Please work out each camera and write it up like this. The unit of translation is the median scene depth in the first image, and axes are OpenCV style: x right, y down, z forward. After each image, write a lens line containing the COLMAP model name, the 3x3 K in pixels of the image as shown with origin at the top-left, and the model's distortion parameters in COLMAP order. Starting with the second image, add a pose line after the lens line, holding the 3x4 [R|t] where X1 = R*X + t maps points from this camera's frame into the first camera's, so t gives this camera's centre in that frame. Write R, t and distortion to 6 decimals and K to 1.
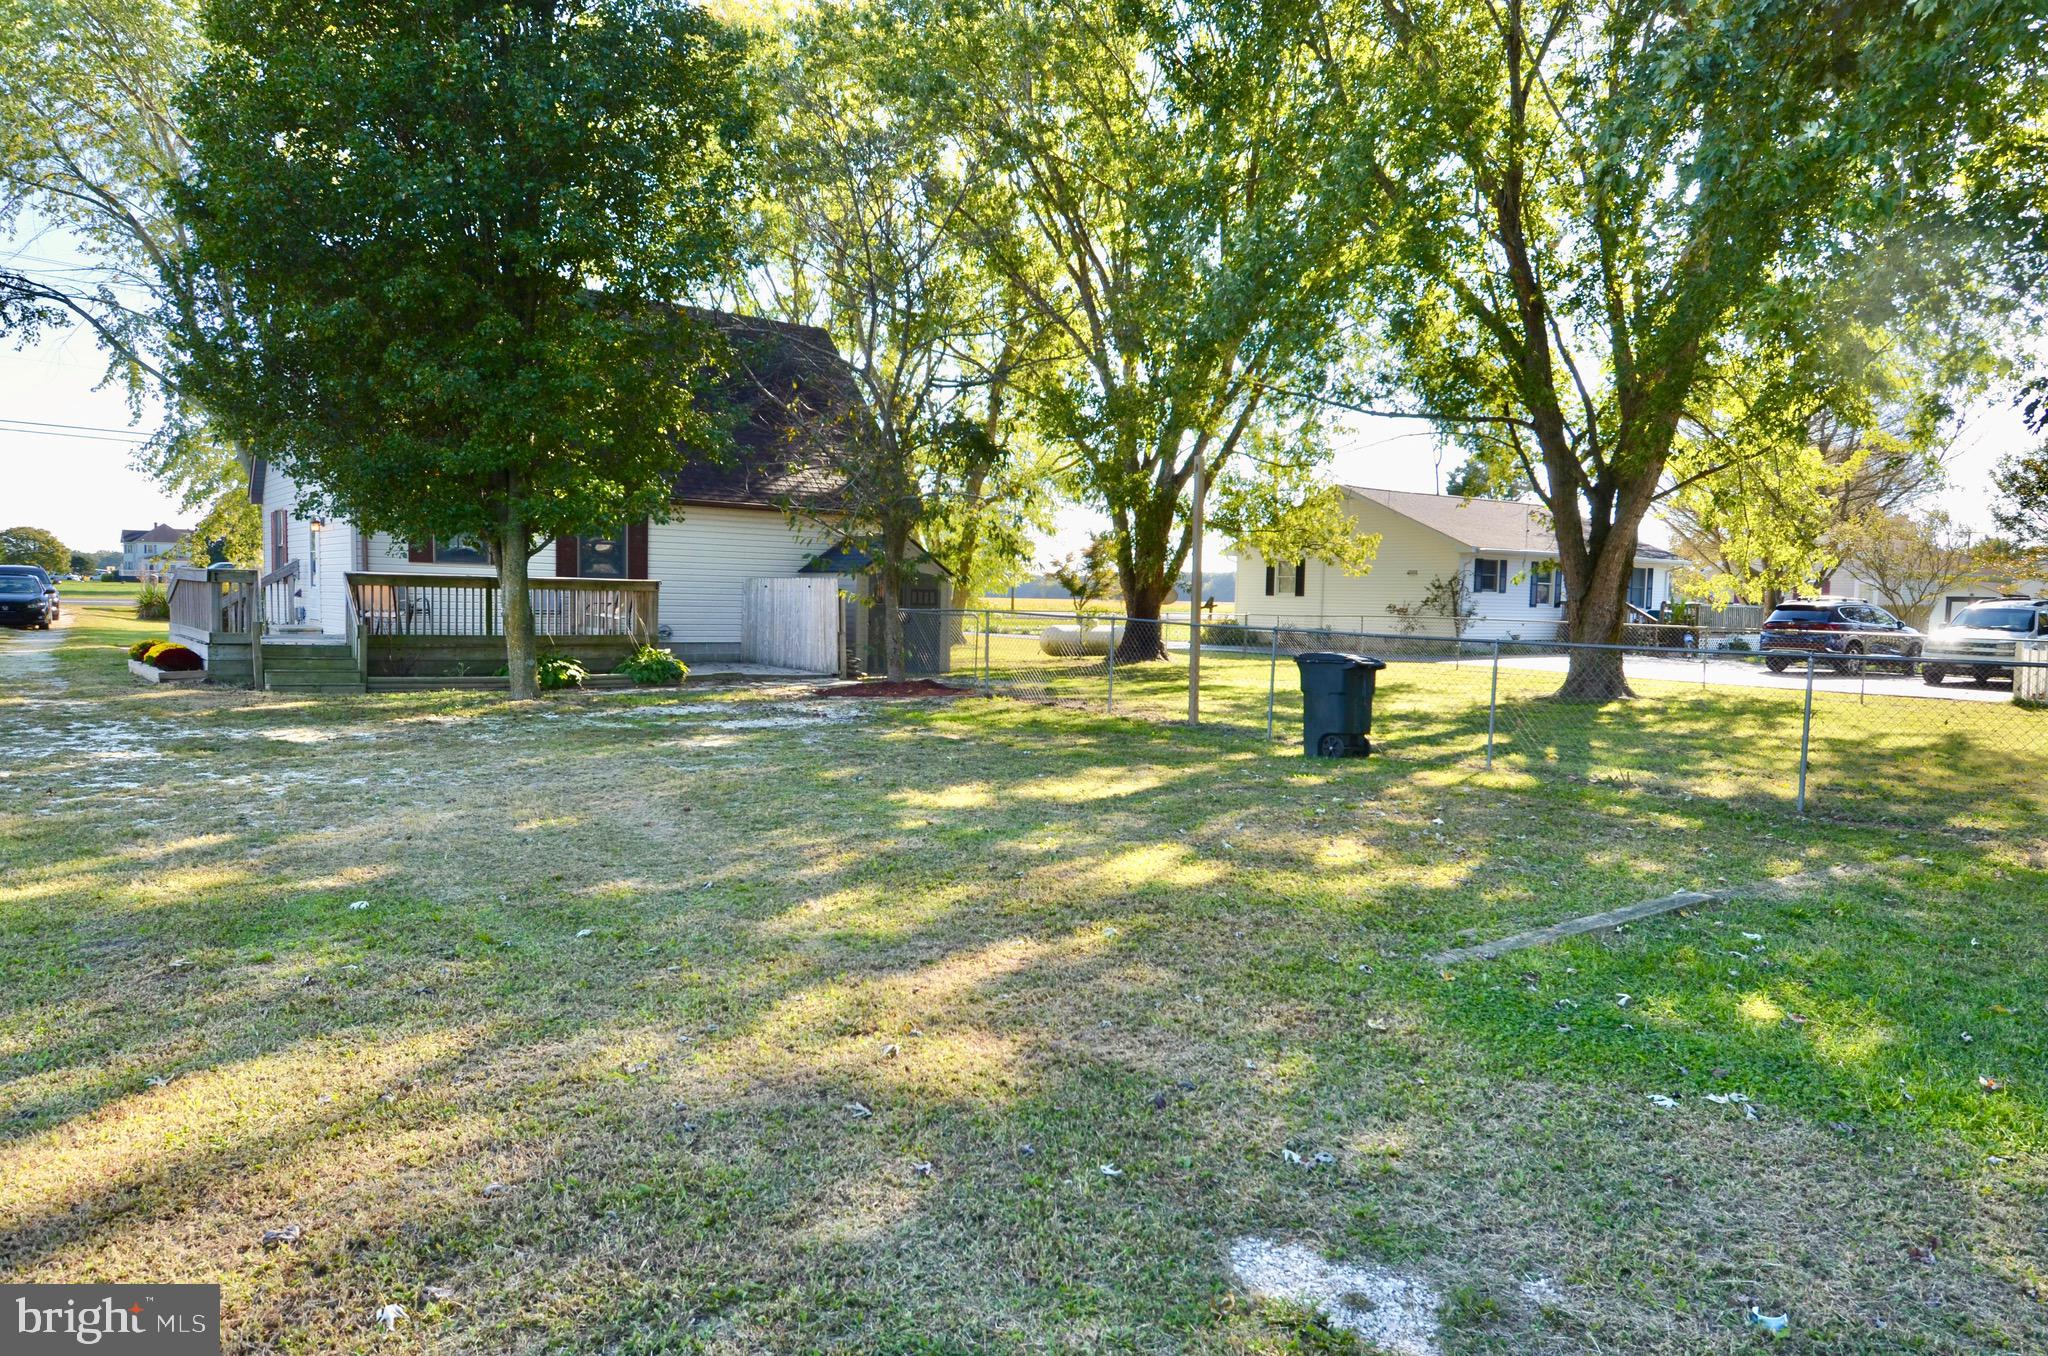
lens RADIAL K [[1323.8, 0, 1022.4], [0, 1323.8, 679.3], [0, 0, 1]] dist [0.004721, 0.006161]
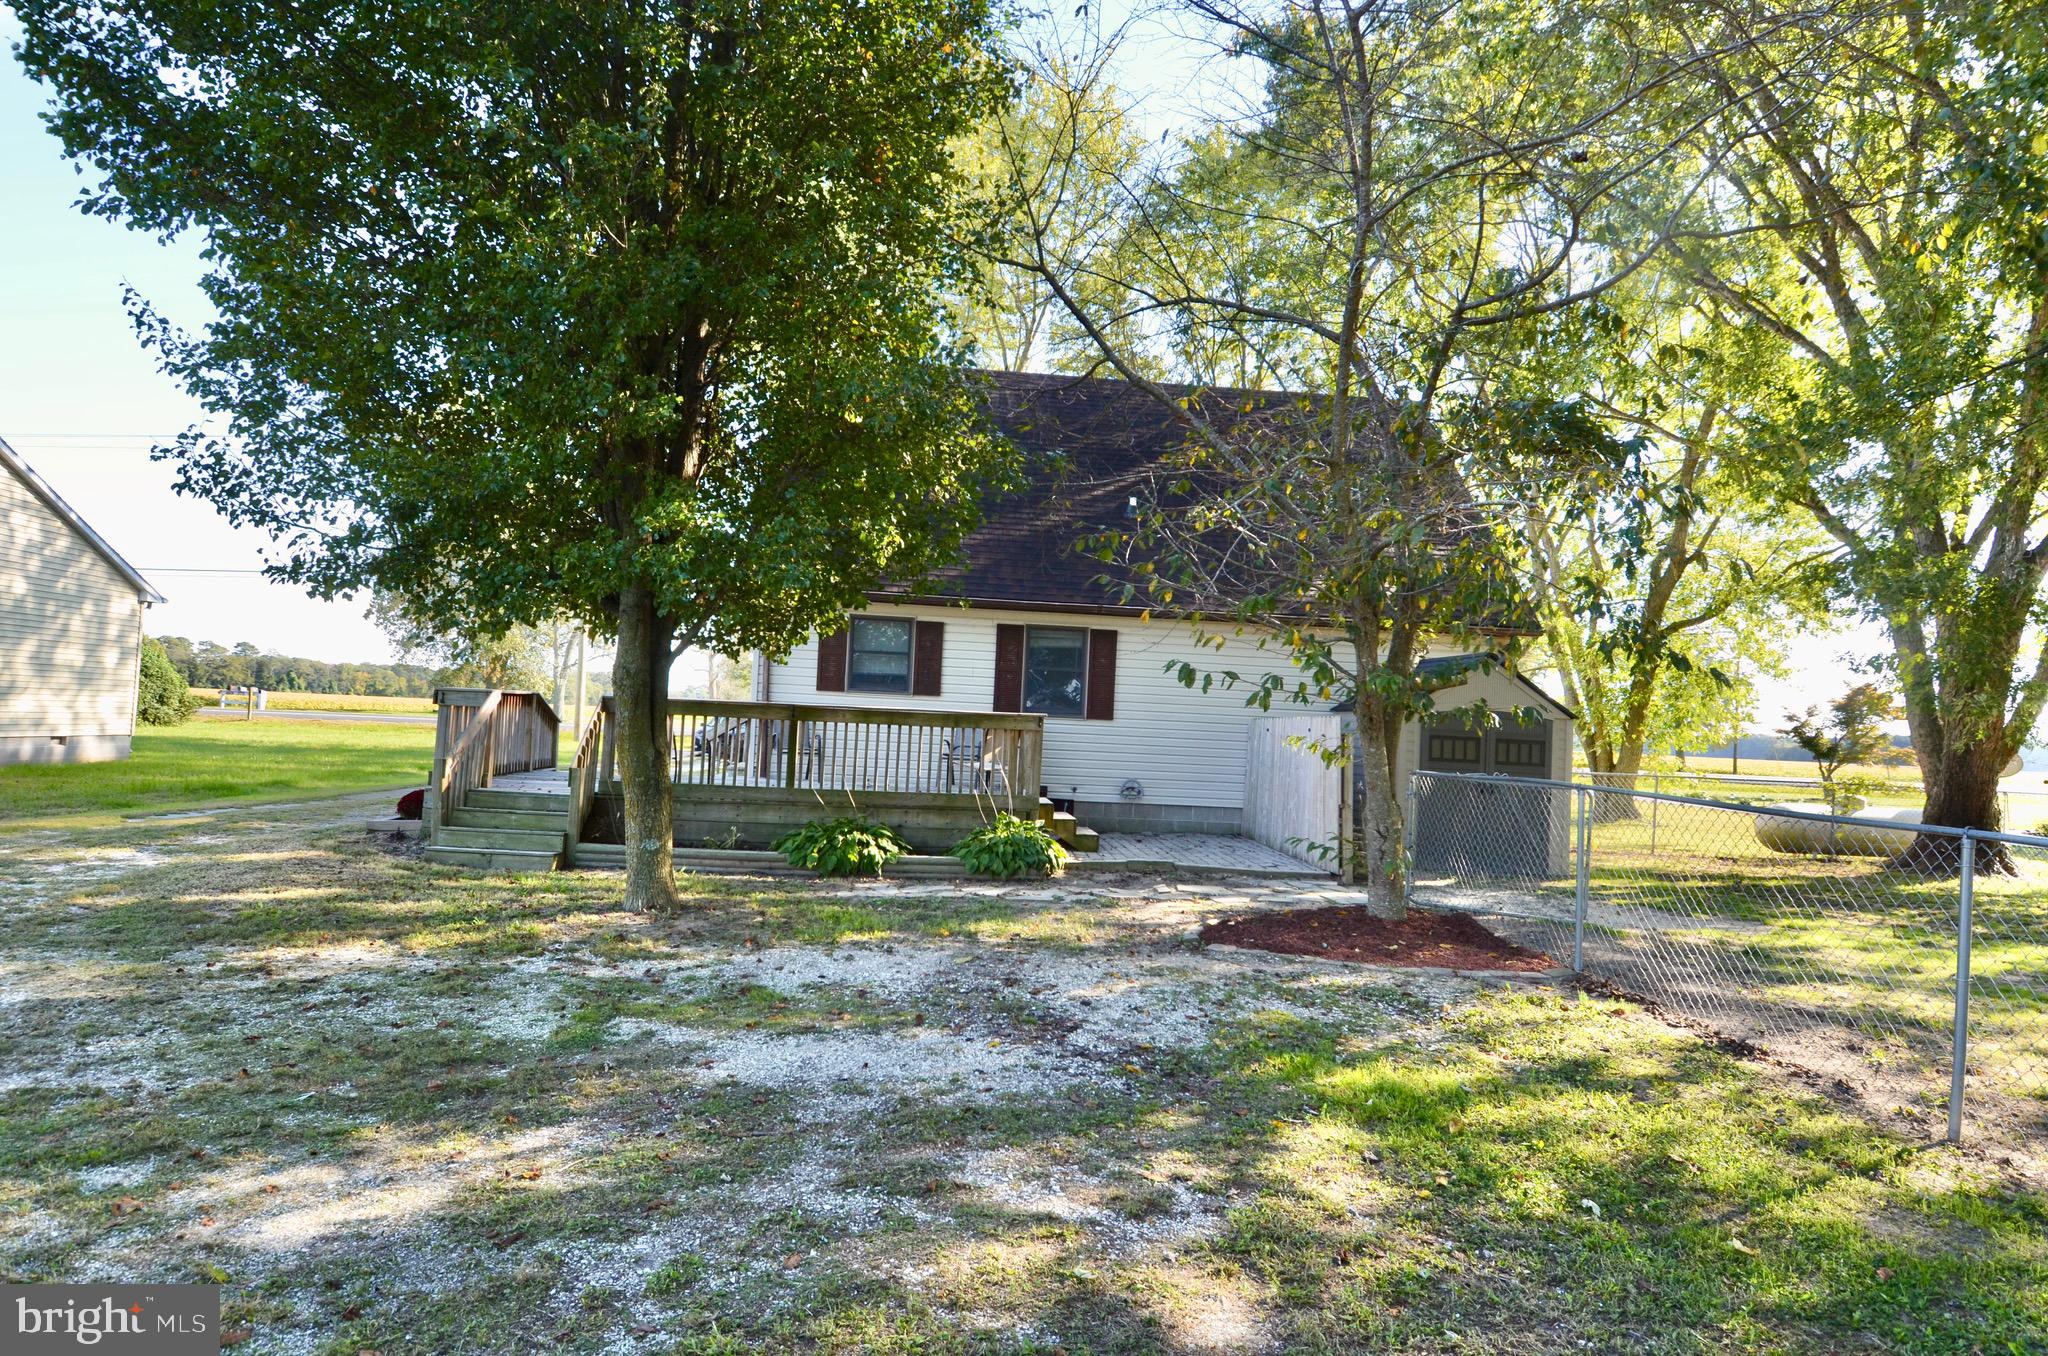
lens RADIAL K [[1136.8, 0, 1013.8], [0, 1136.8, 679.7], [0, 0, 1]] dist [0.012607, -0.010986]
pose [[0.838824, -0.008957, -0.544328, 0.014149], [-0.057836, 0.992740, -0.105462, -0.021104], [0.541321, 0.119946, 0.832216, 0.354398]]
